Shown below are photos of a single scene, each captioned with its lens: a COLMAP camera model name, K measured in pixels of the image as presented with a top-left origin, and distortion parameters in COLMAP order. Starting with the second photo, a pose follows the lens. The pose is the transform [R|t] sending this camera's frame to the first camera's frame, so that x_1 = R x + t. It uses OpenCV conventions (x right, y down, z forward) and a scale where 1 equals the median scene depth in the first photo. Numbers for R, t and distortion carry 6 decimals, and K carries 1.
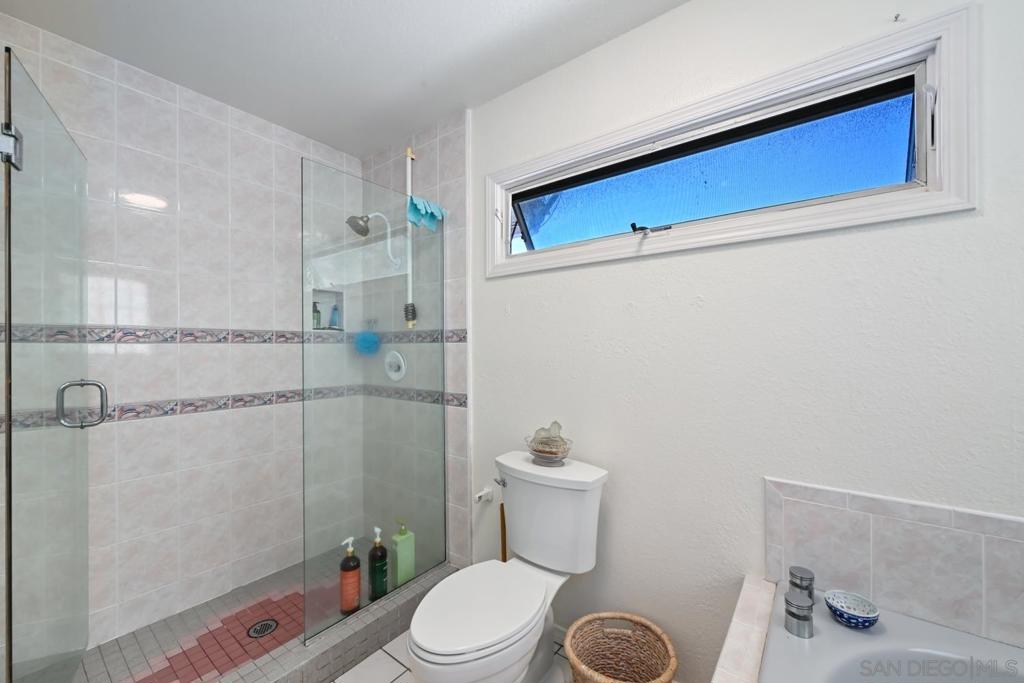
lens RADIAL K [[400.4, 0, 516.4], [0, 400.4, 347.0], [0, 0, 1]] dist [-0.000343, 0.000058]
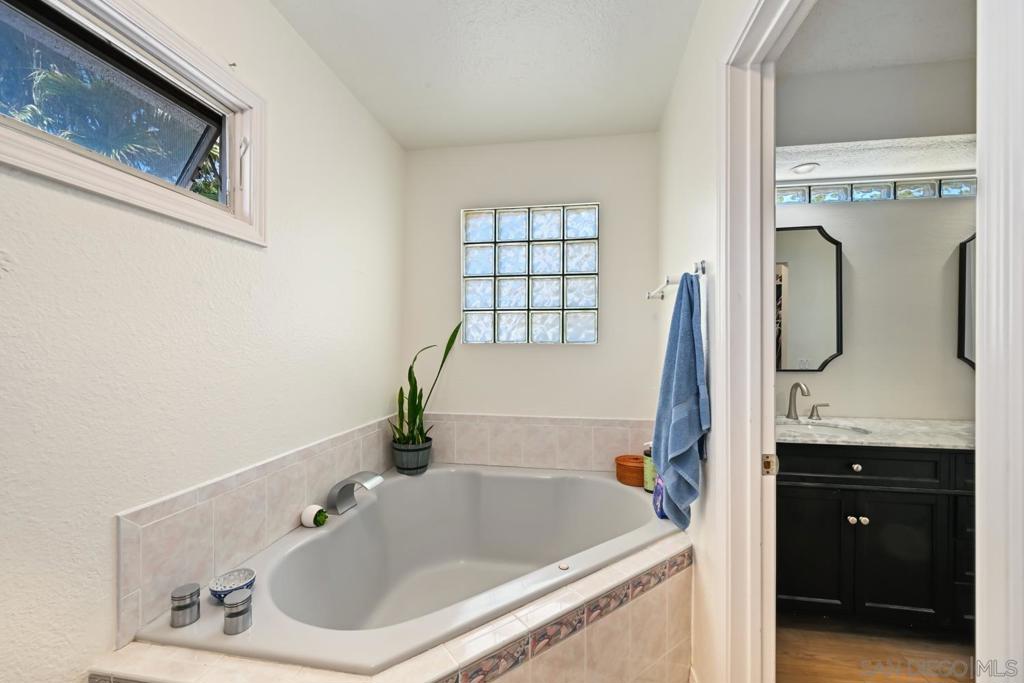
lens RADIAL K [[400.4, 0, 516.4], [0, 400.4, 347.0], [0, 0, 1]] dist [-0.000343, 0.000058]
pose [[-0.476420, 0.005326, 0.879202, -0.462656], [0.001159, 0.999985, -0.005430, 0.015008], [-0.879217, -0.001568, -0.476419, 0.798533]]
